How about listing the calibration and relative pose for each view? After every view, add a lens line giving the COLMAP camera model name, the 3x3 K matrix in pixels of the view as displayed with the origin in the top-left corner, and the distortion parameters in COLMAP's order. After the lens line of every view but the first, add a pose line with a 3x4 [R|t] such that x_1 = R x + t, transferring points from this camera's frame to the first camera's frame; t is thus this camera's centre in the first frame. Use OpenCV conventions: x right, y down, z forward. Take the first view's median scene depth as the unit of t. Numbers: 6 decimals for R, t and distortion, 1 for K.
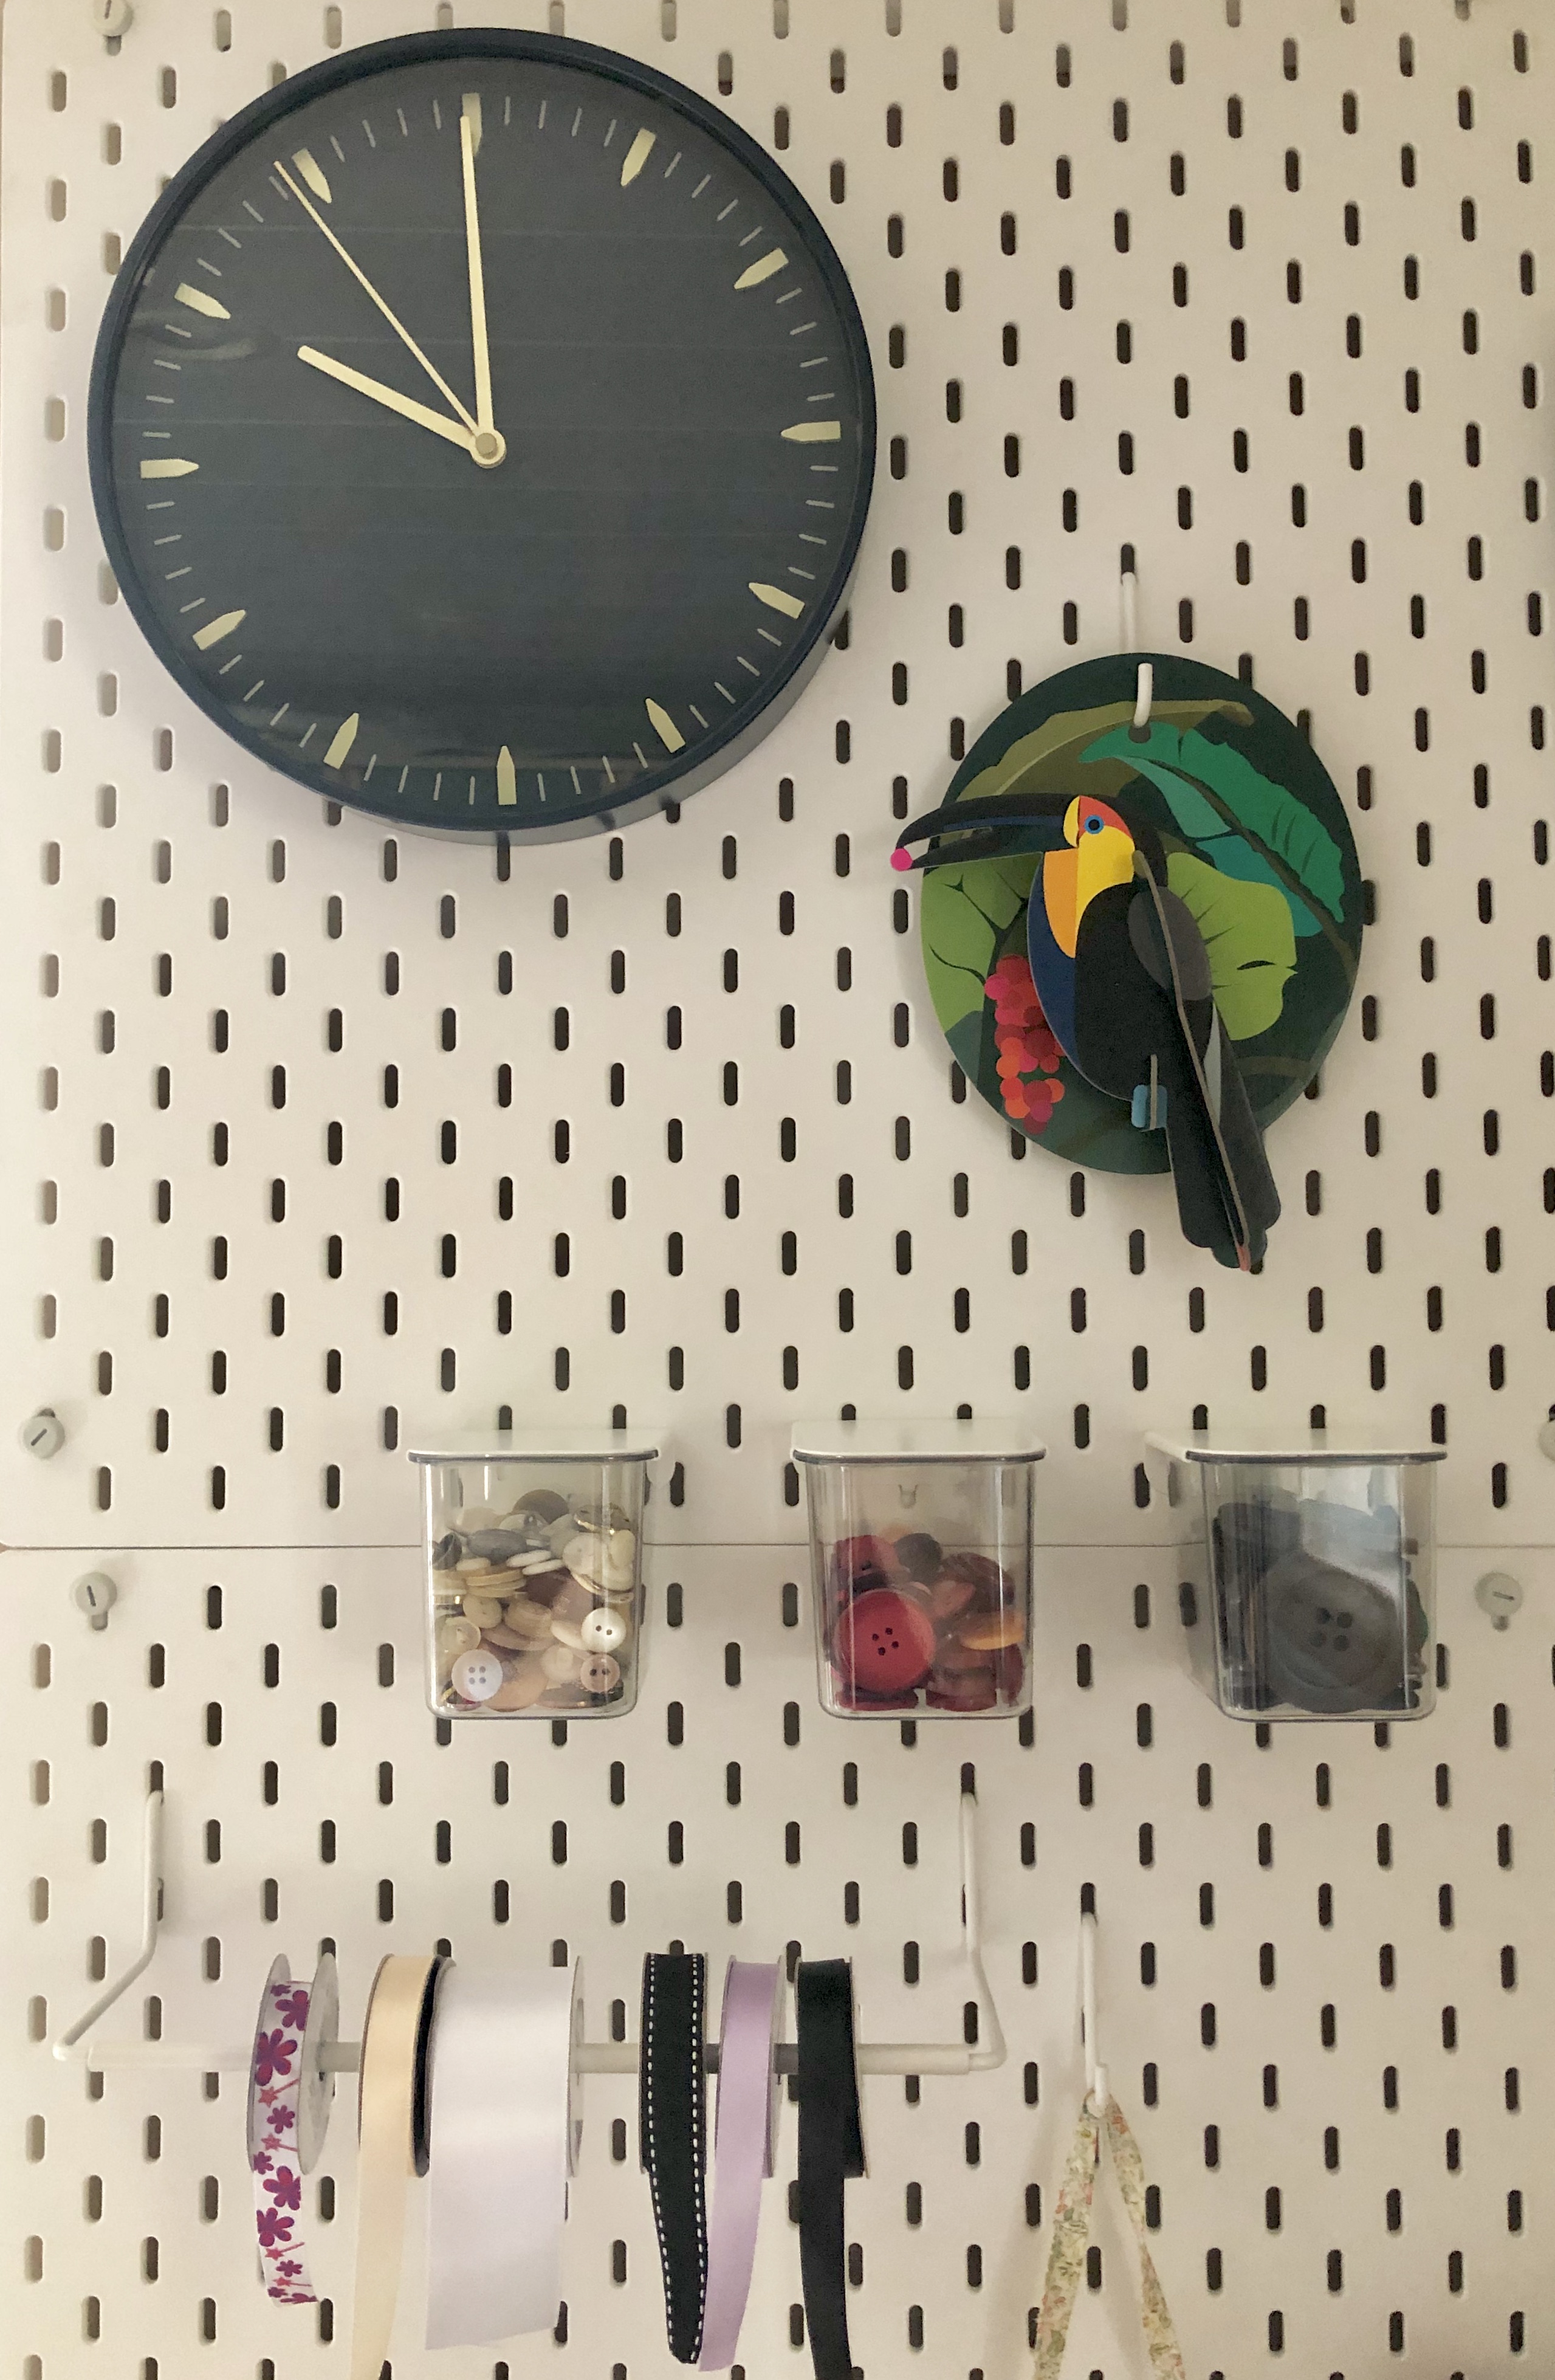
lens RADIAL K [[2013.6, 0, 712.2], [0, 2013.6, 1186.3], [0, 0, 1]] dist [0.065697, -0.171133]
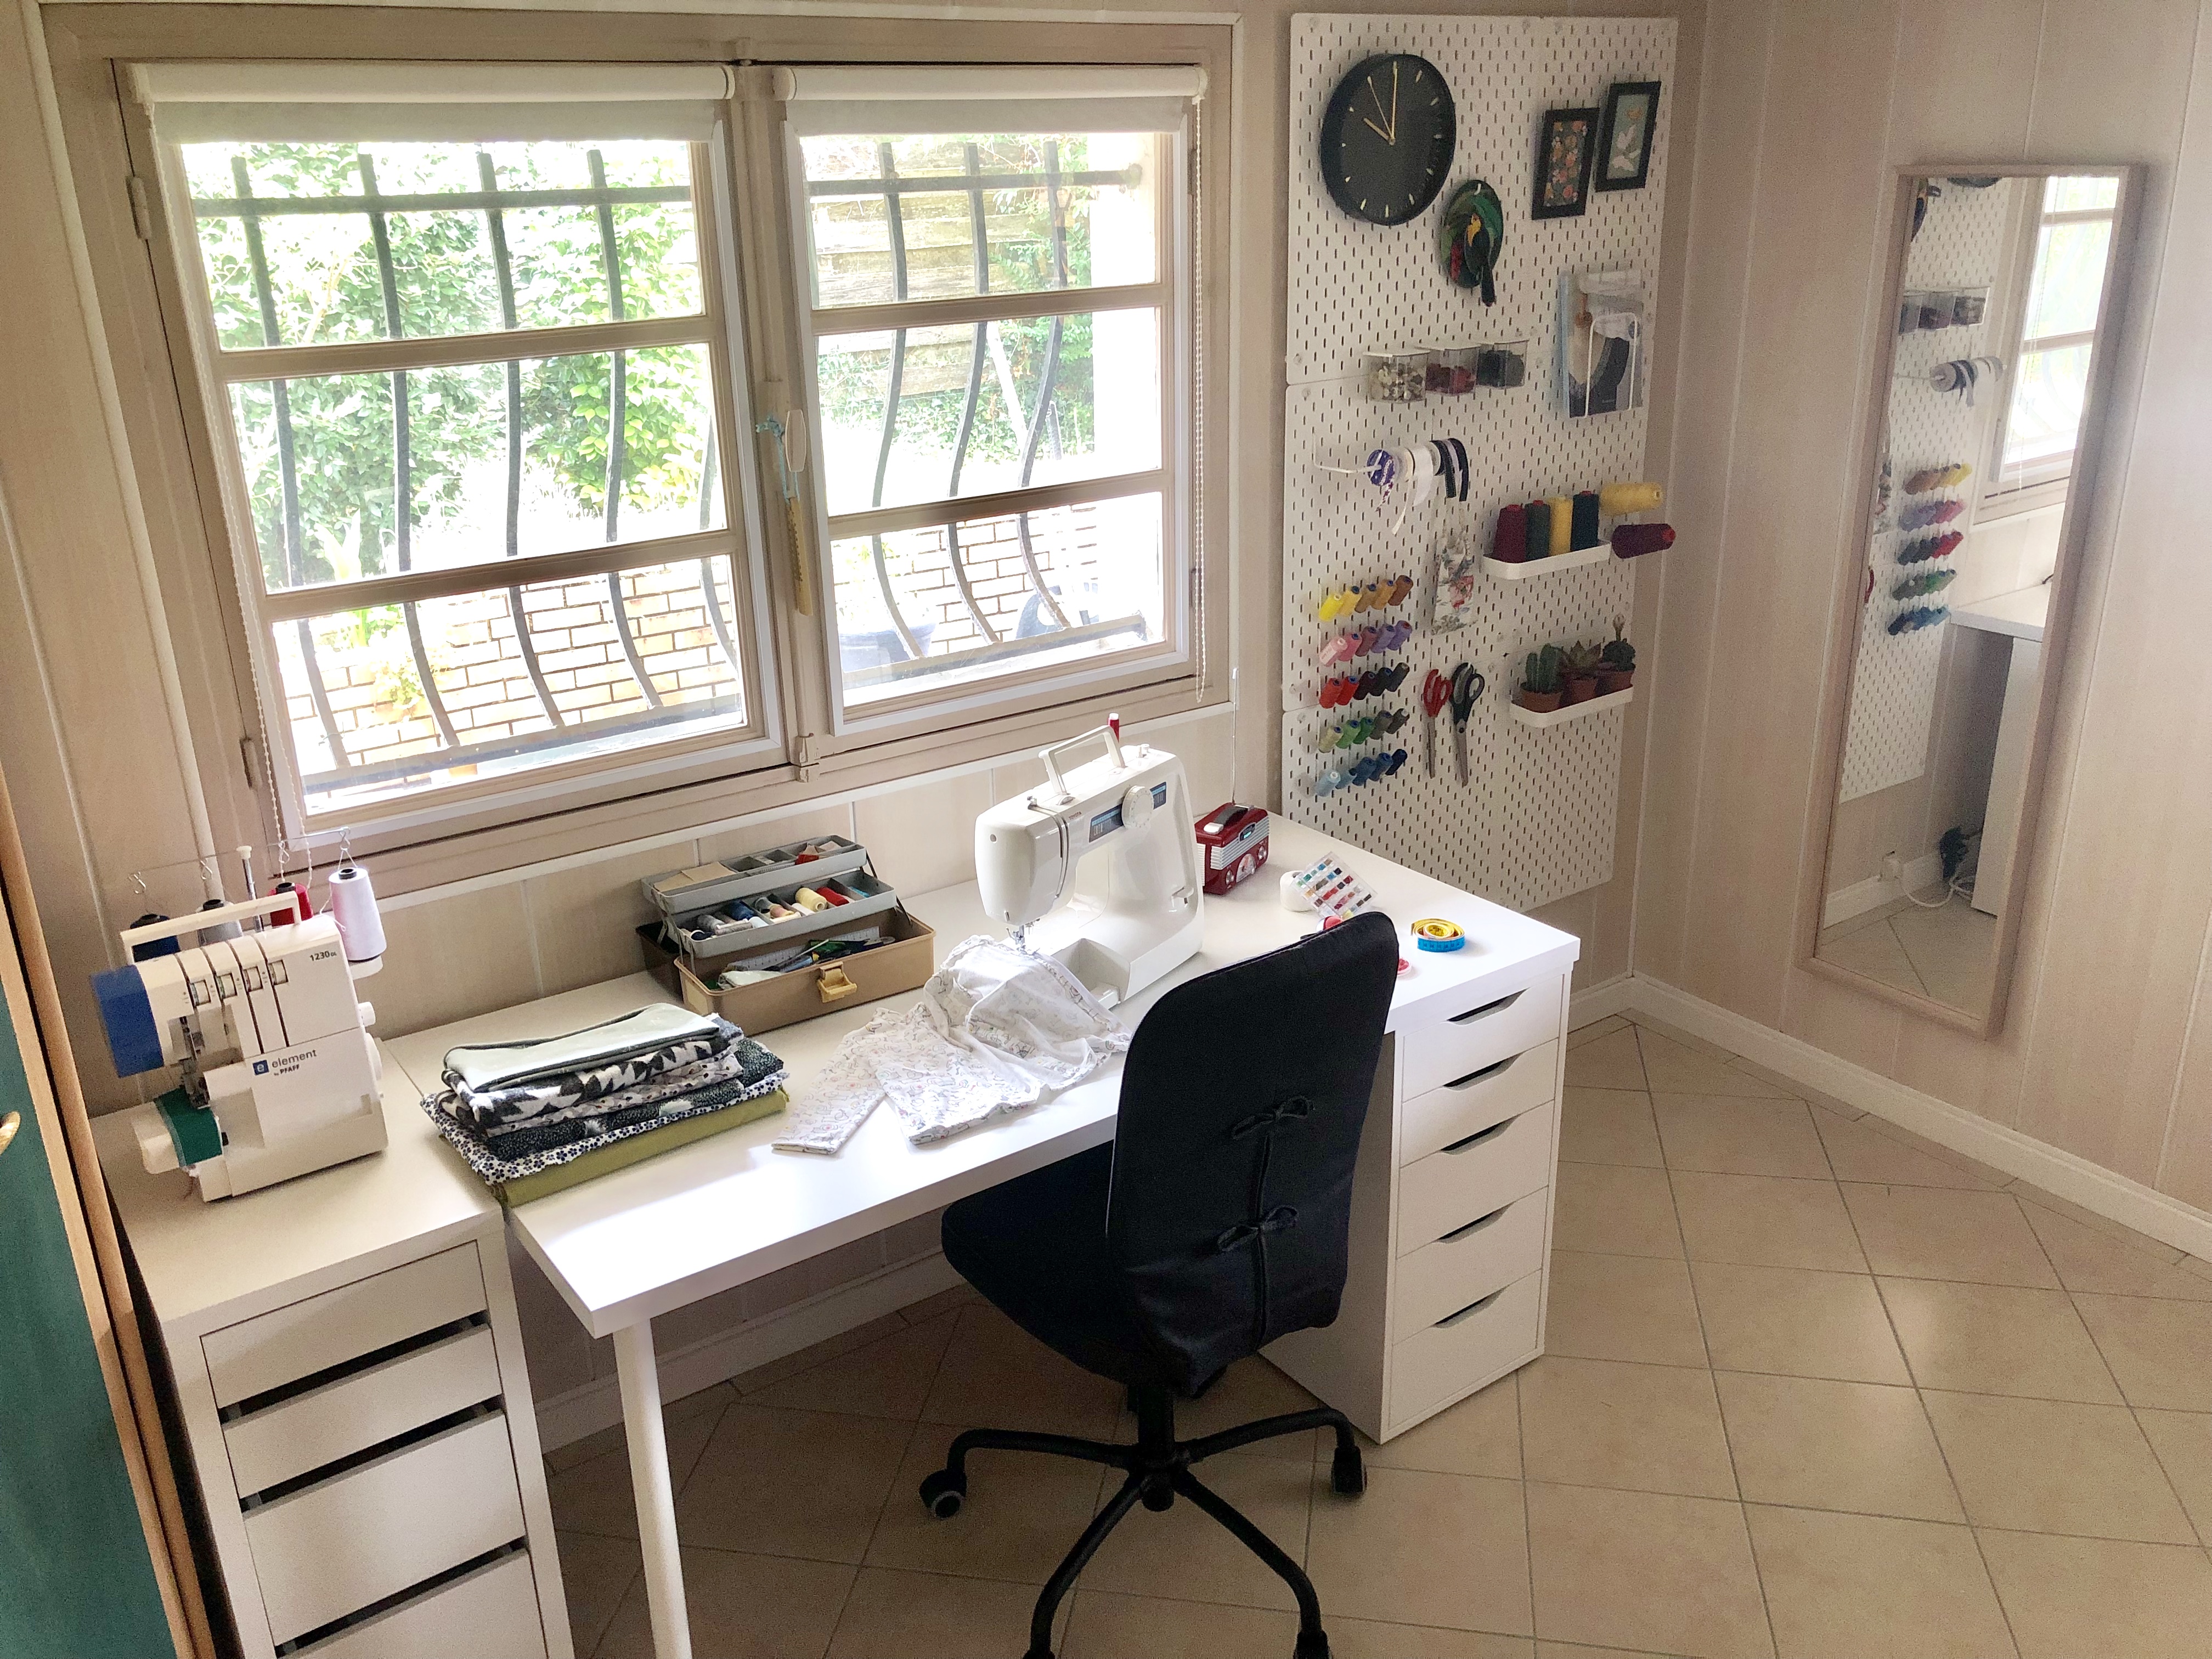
lens RADIAL K [[1852.0, 0, 1102.4], [0, 1852.0, 821.7], [0, 0, 1]] dist [0.016264, -0.003508]
pose [[0.790963, -0.226906, 0.568236, -3.441621], [-0.005668, 0.925938, 0.377633, -0.516183], [-0.611838, -0.301914, 0.731096, -2.238539]]
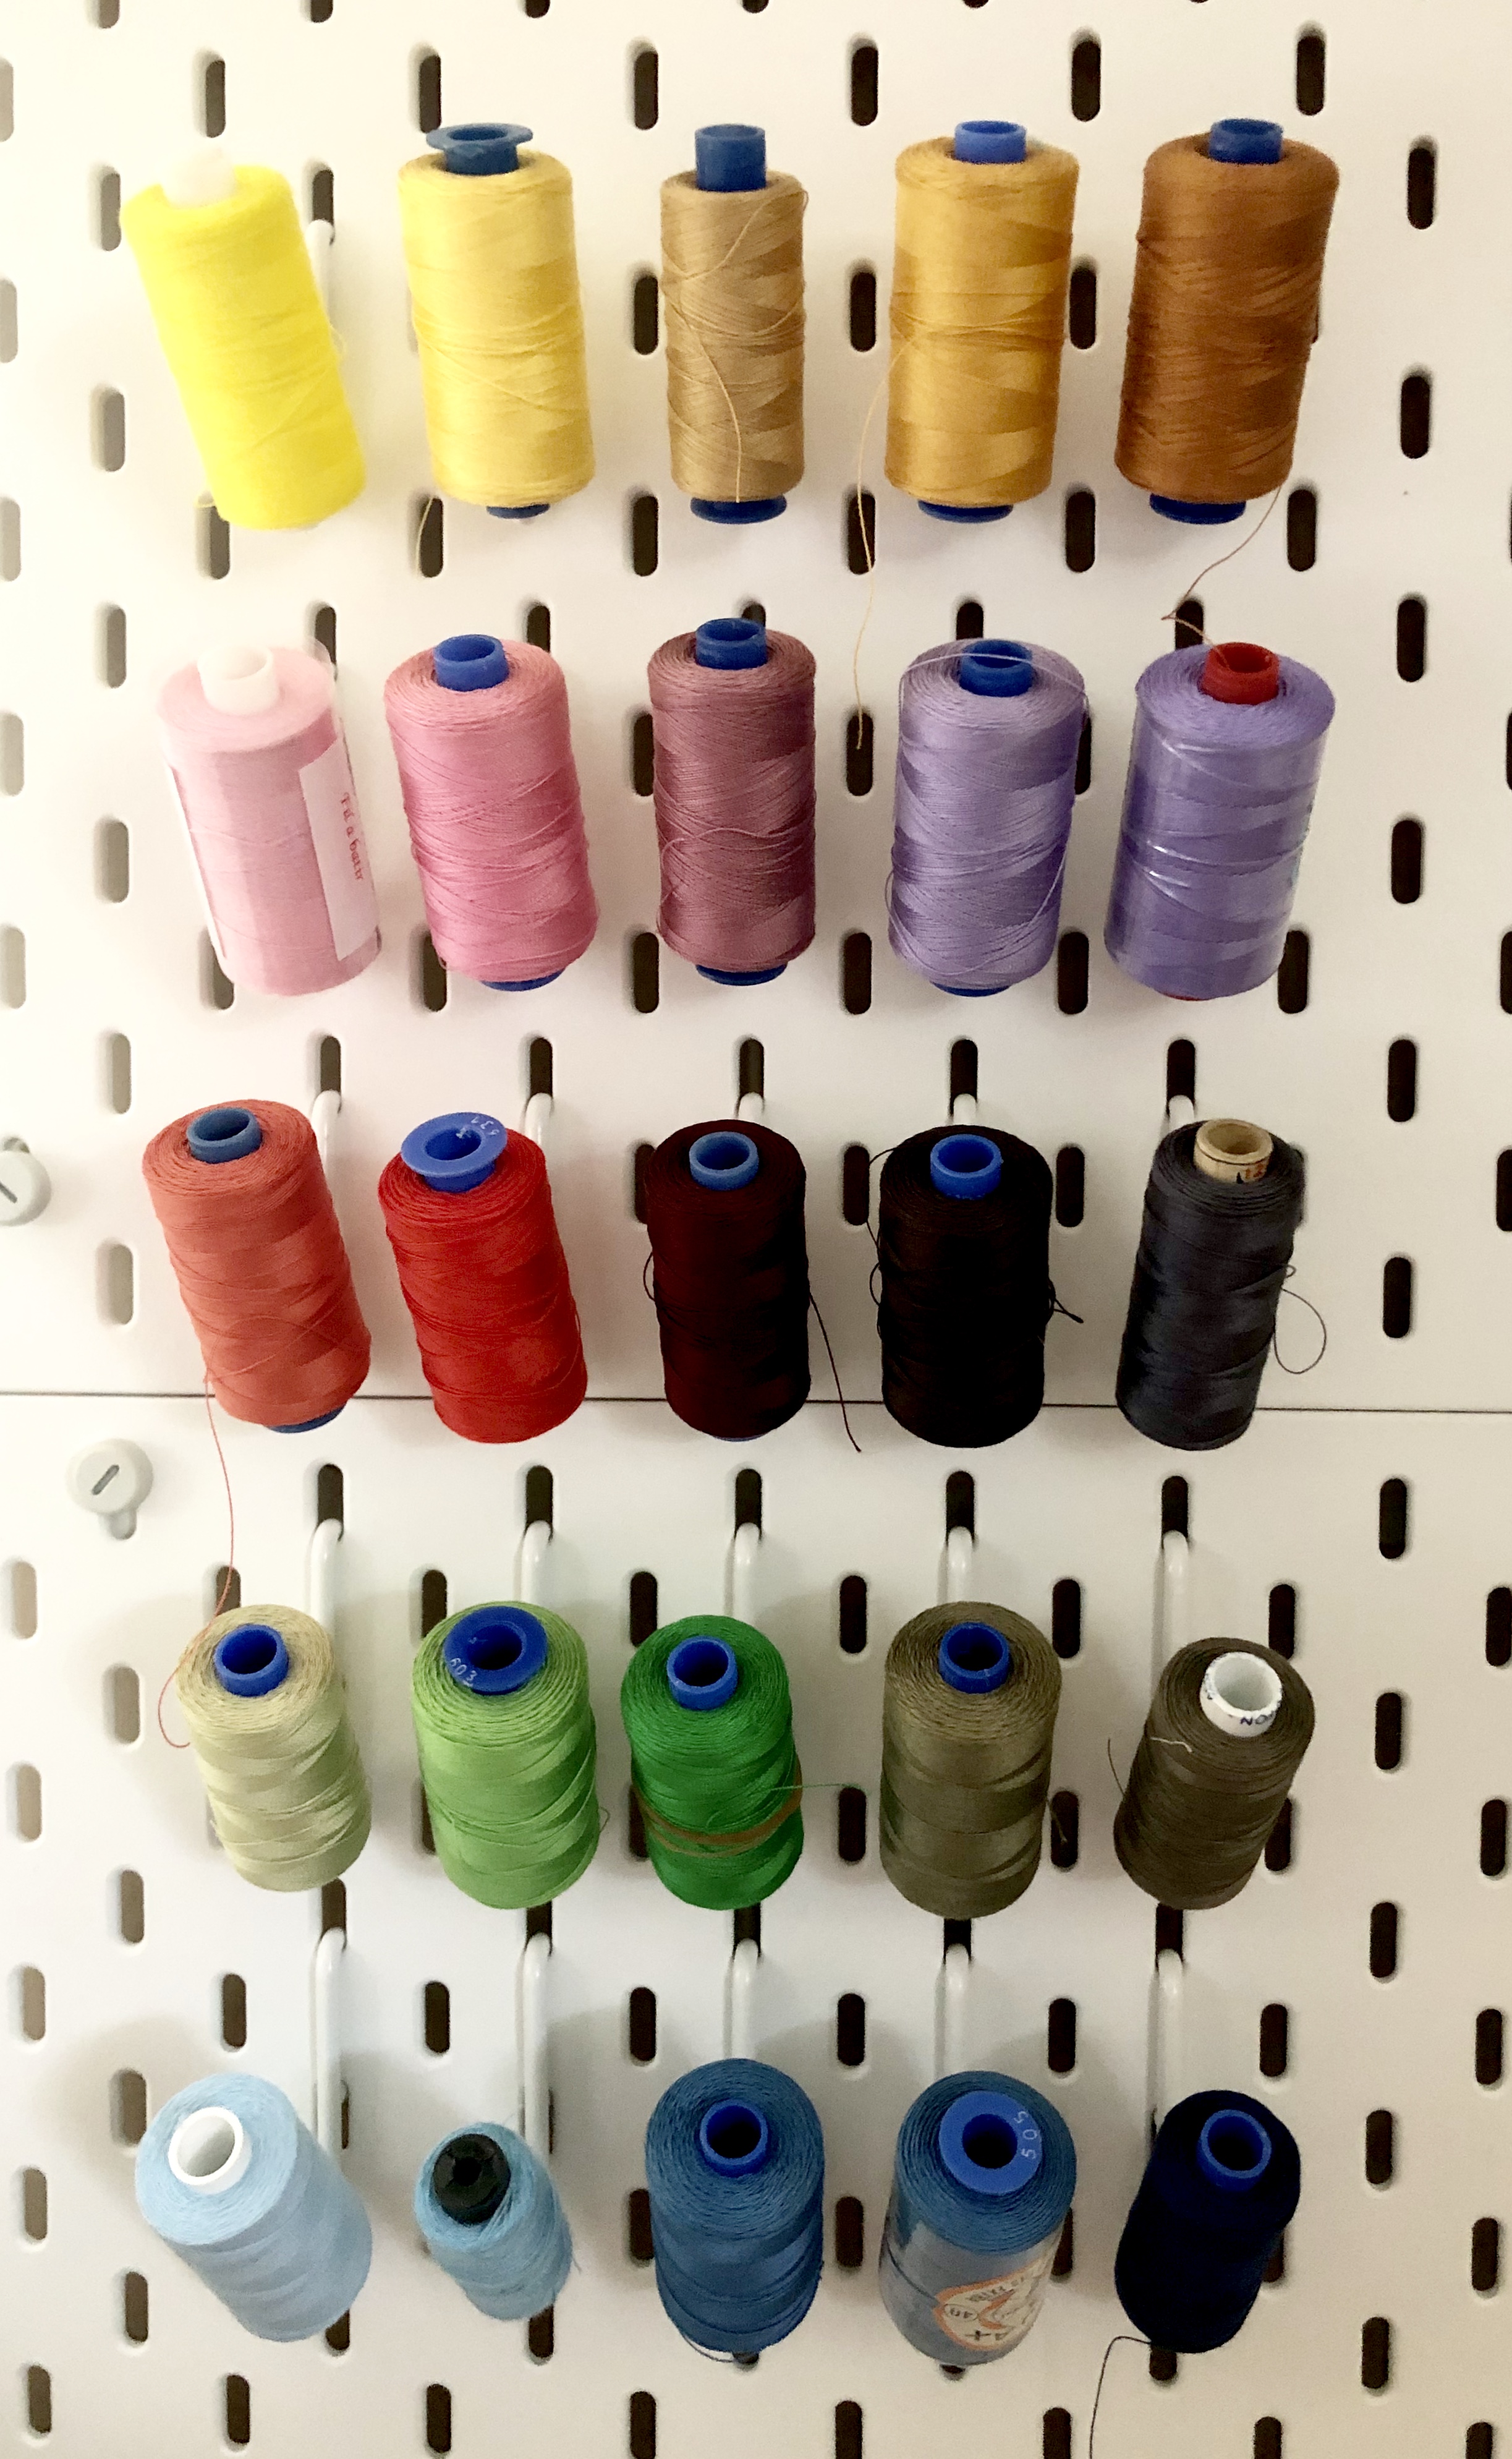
lens RADIAL K [[2061.4, 0, 756.0], [0, 2061.4, 1229.5], [0, 0, 1]] dist [0.001127, 0.000396]
pose [[0.999211, 0.012726, -0.037620, -0.105489], [-0.008825, 0.994736, 0.102088, 0.885232], [0.038721, -0.101675, 0.994064, 0.424286]]
